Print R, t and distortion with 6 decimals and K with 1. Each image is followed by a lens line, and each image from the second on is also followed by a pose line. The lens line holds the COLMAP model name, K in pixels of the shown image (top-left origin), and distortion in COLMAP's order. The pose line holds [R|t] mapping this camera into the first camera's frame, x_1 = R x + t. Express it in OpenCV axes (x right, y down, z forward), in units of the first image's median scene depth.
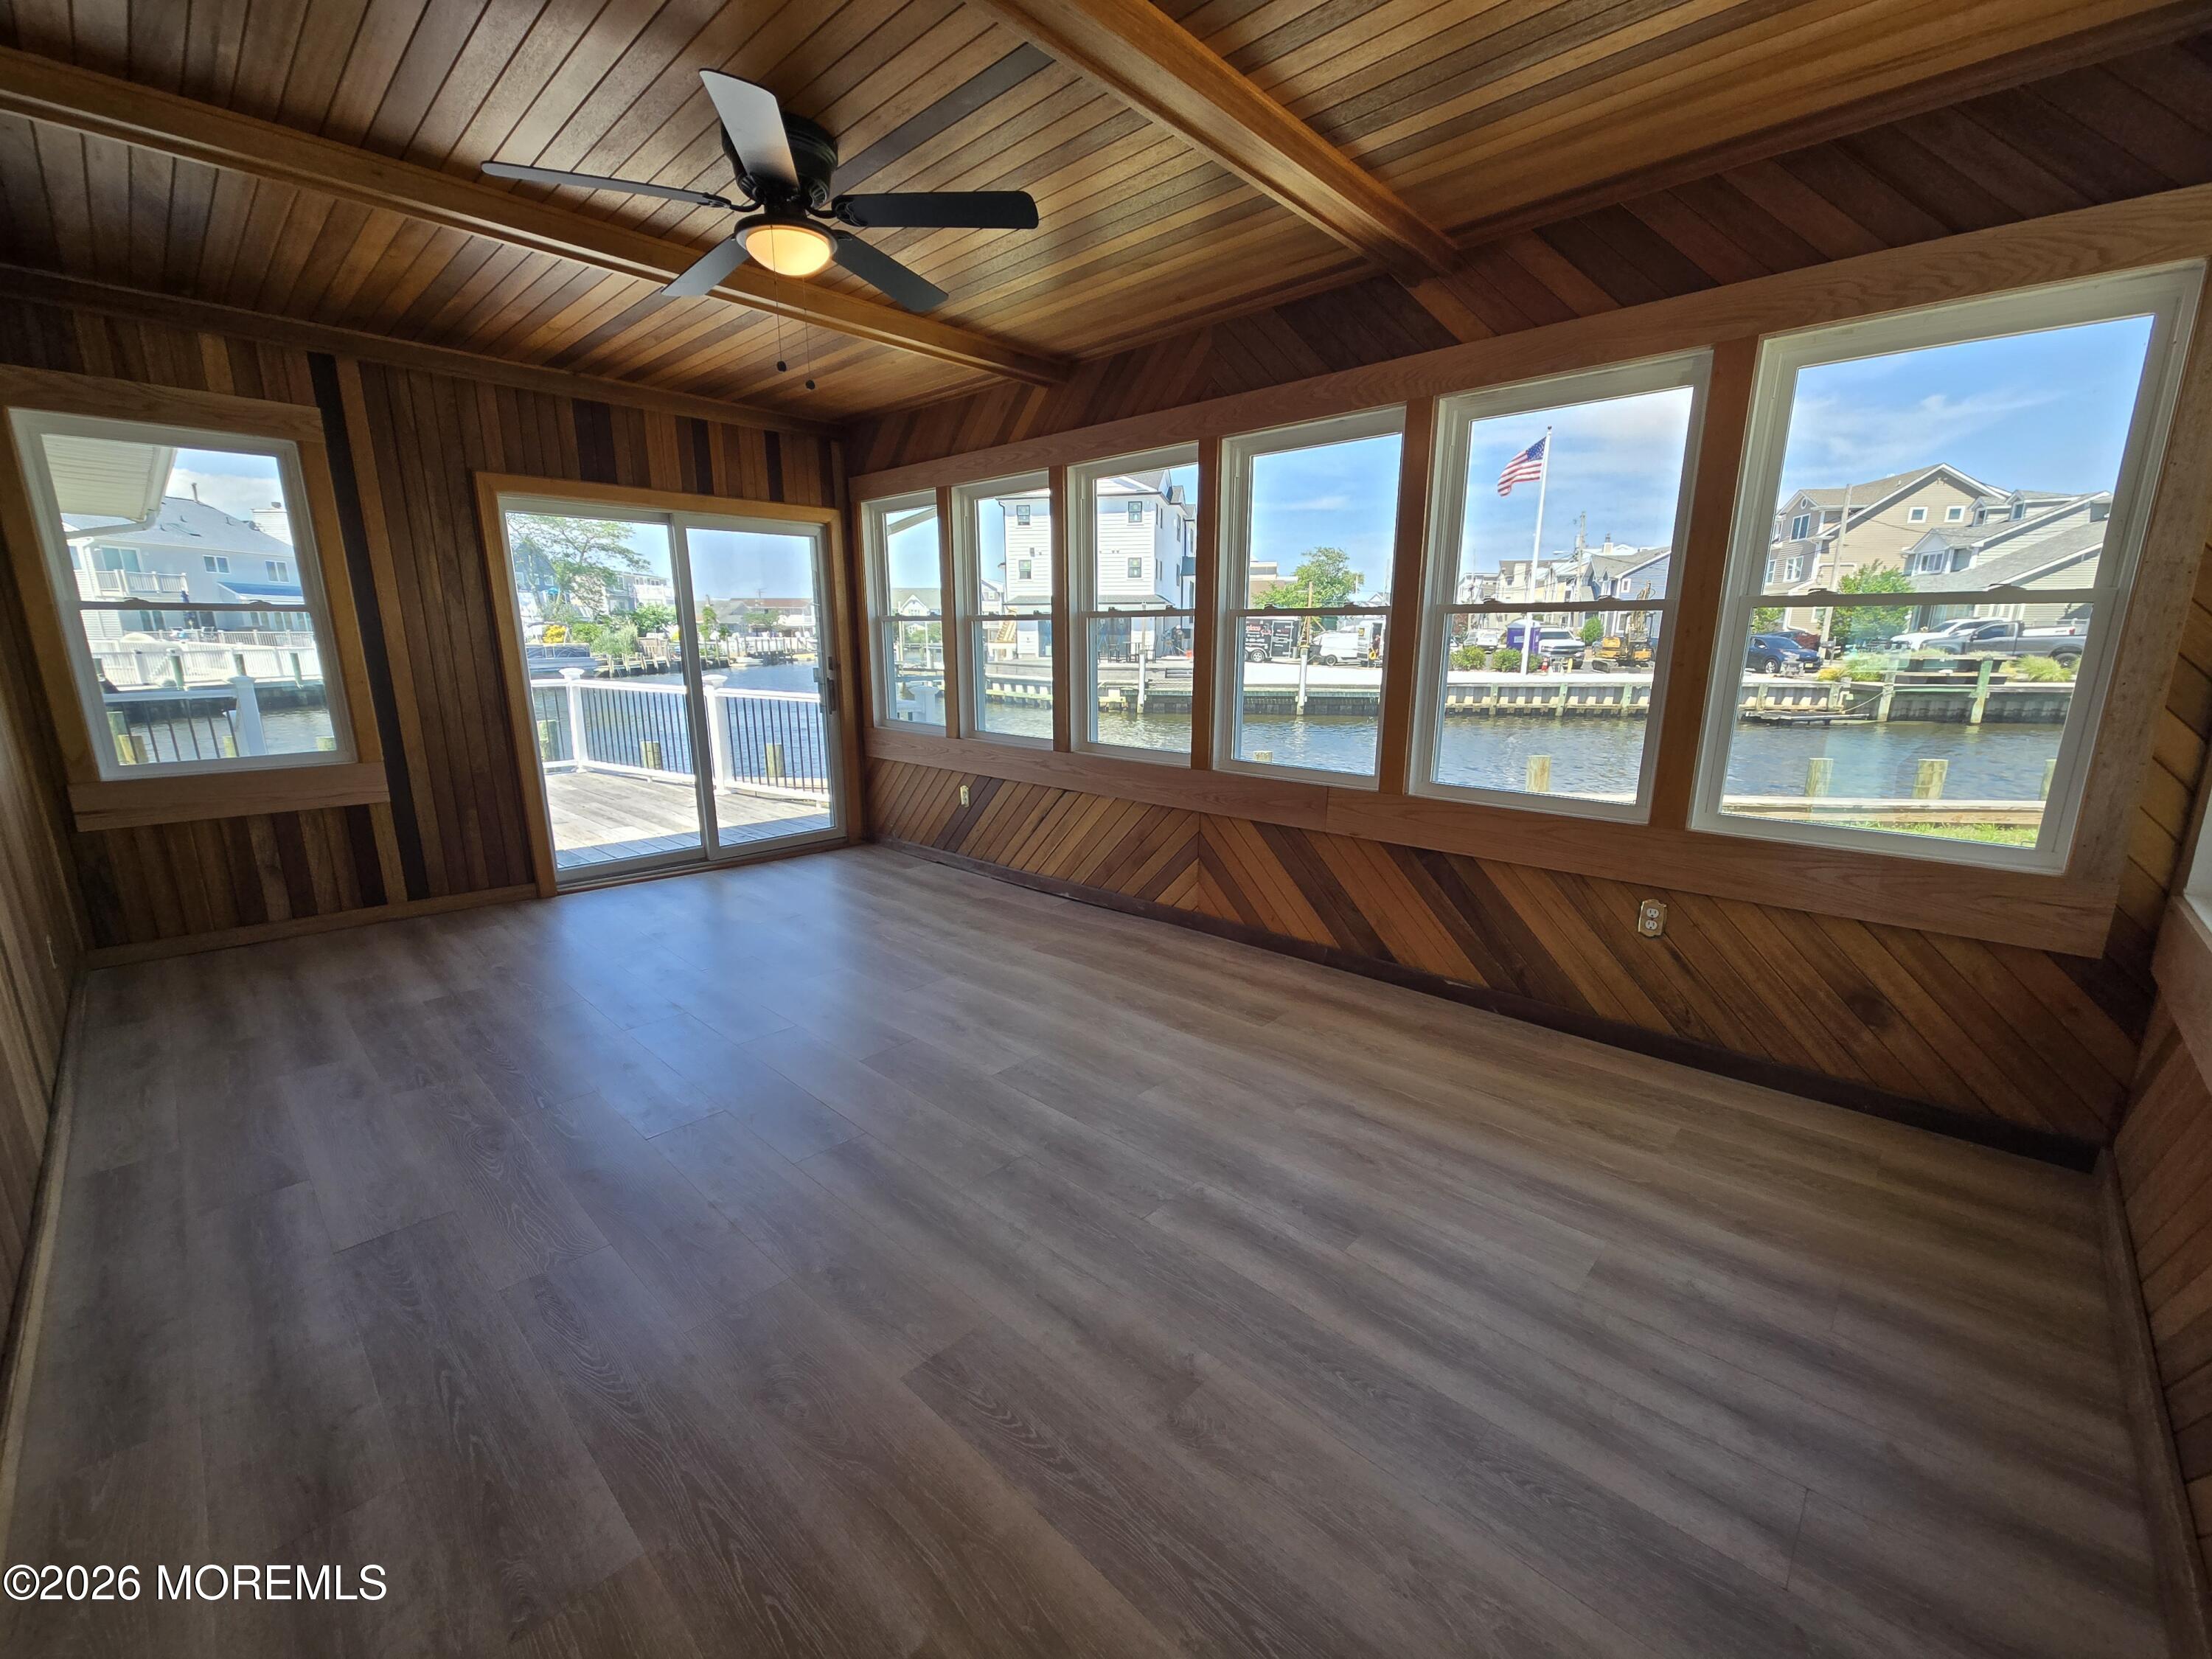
lens RADIAL K [[906.2, 0, 1098.0], [0, 906.2, 844.8], [0, 0, 1]] dist [0.000023, 0.000609]
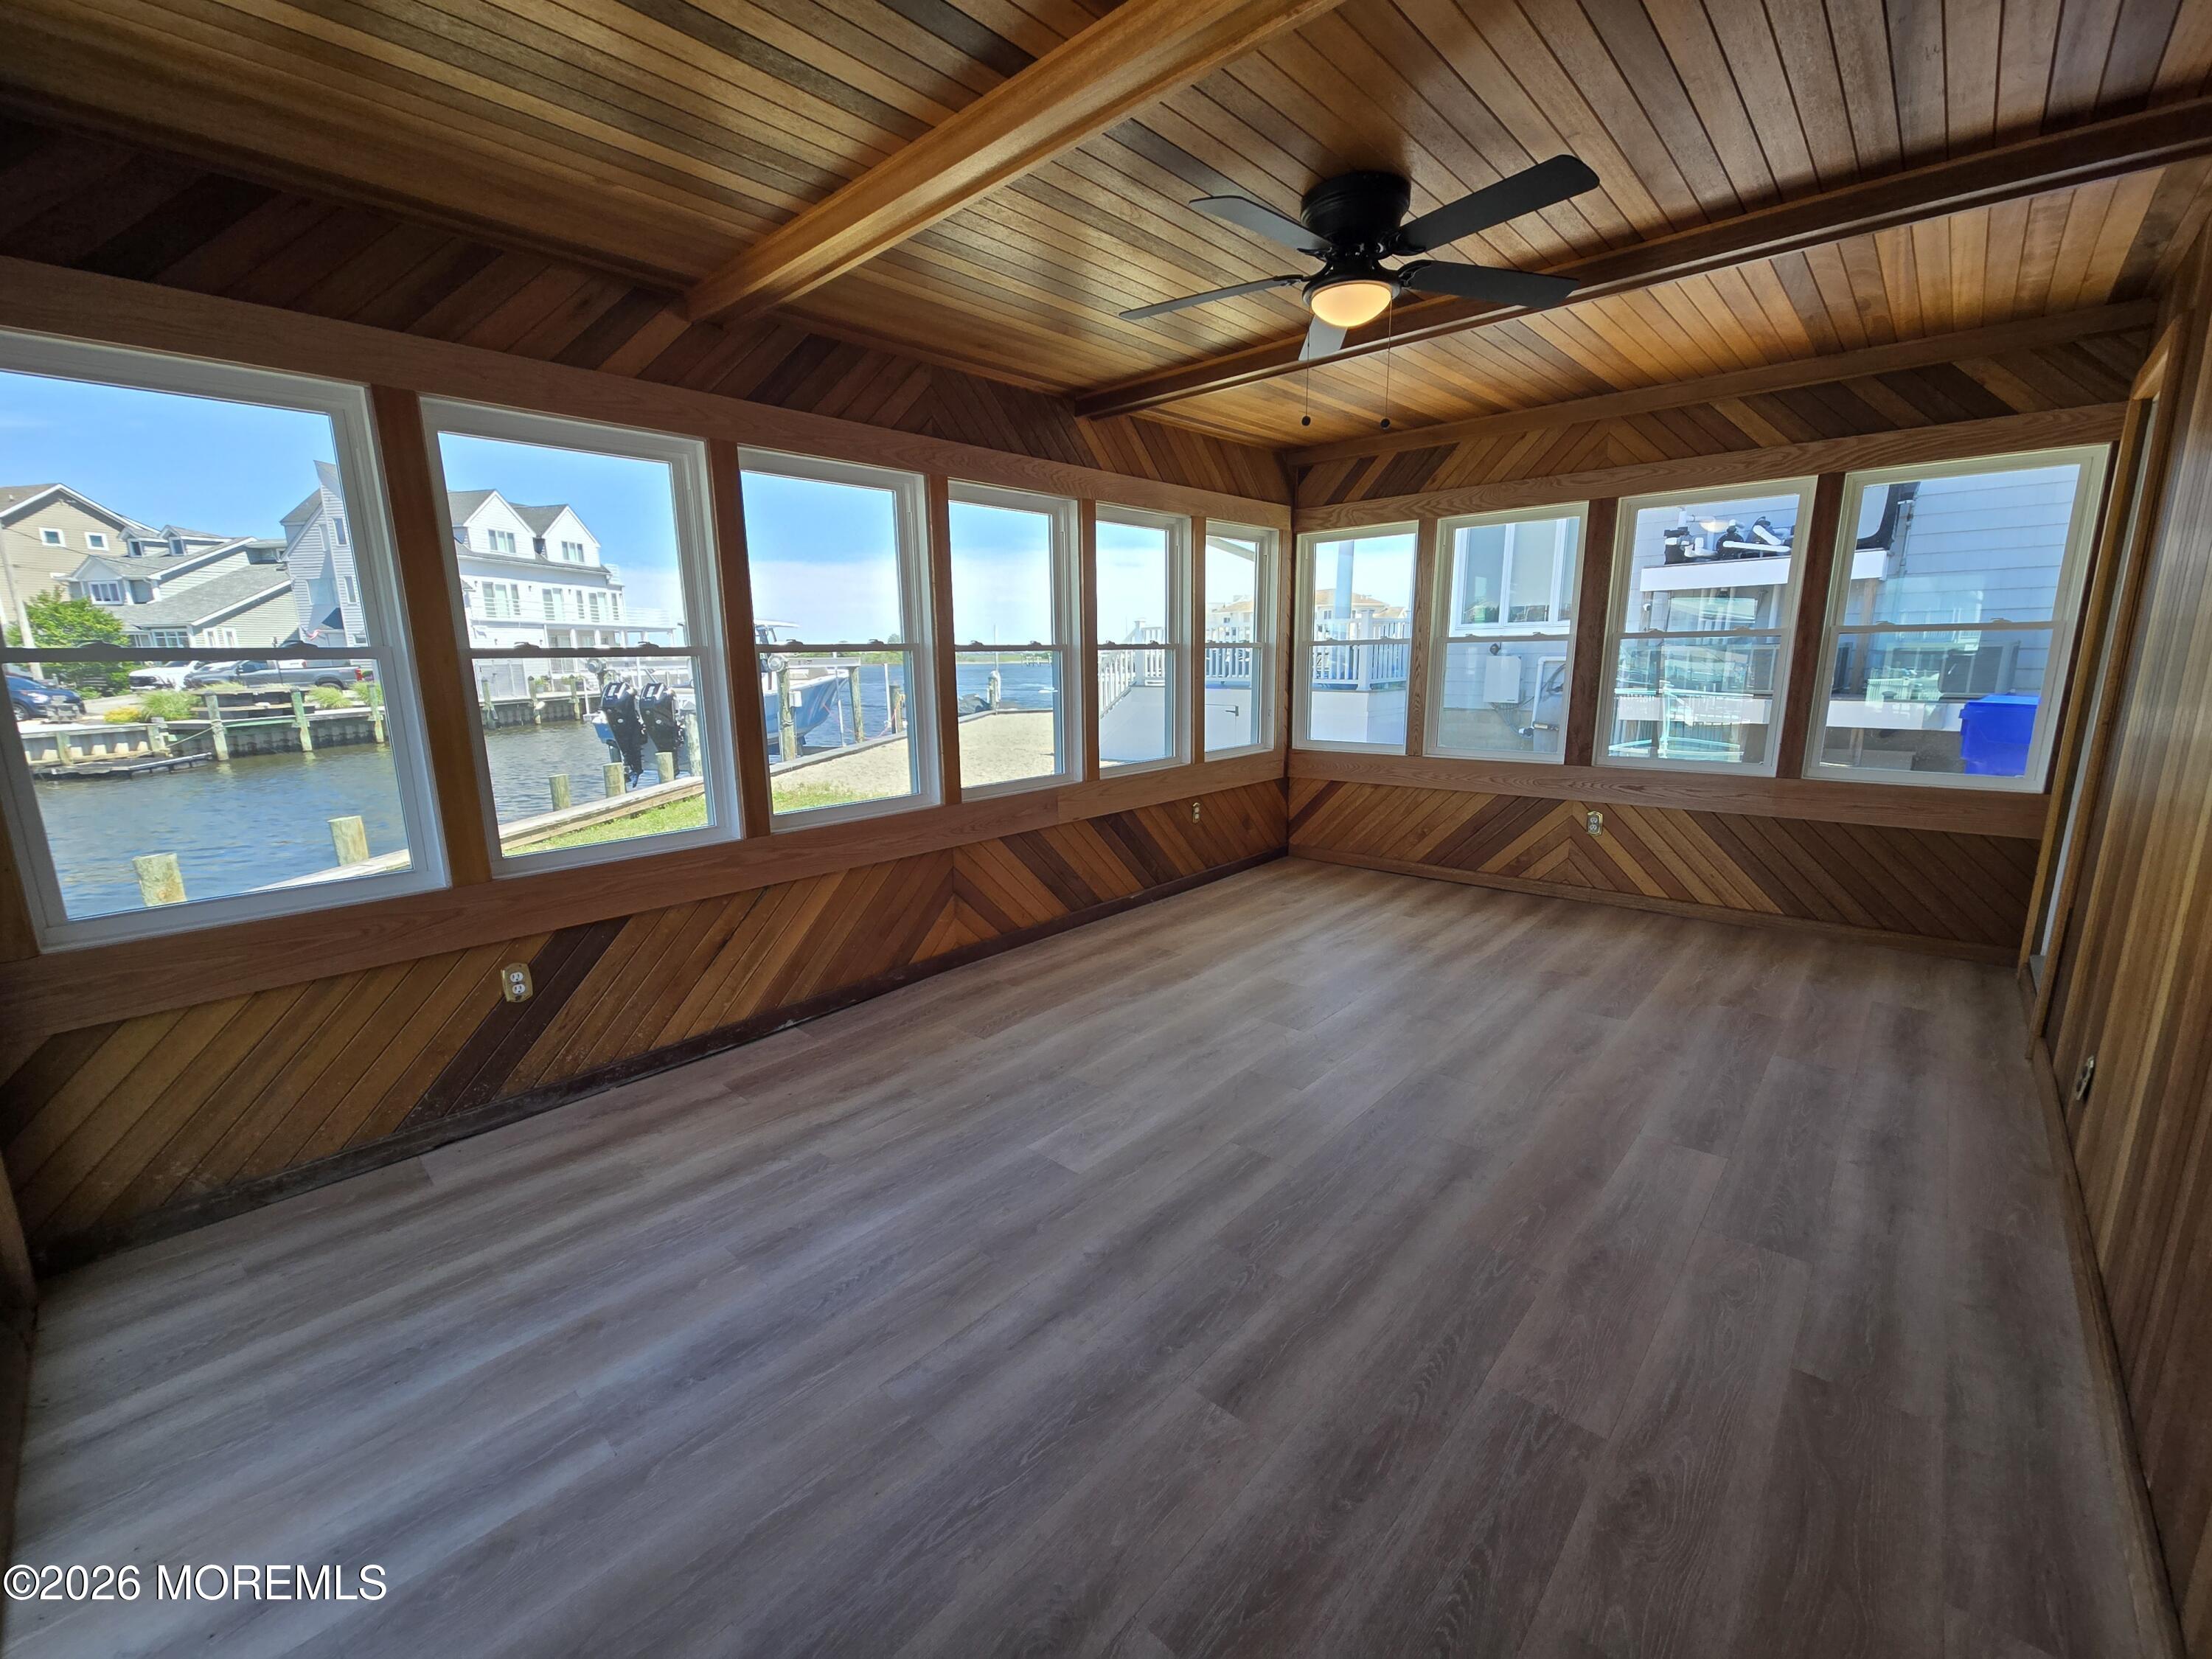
lens RADIAL K [[906.2, 0, 1098.0], [0, 906.2, 844.8], [0, 0, 1]] dist [0.000023, 0.000609]
pose [[-0.025531, -0.206985, 0.978011, -0.986490], [0.241779, 0.948006, 0.206946, -0.235685], [-0.969995, 0.241746, 0.025841, 0.938465]]
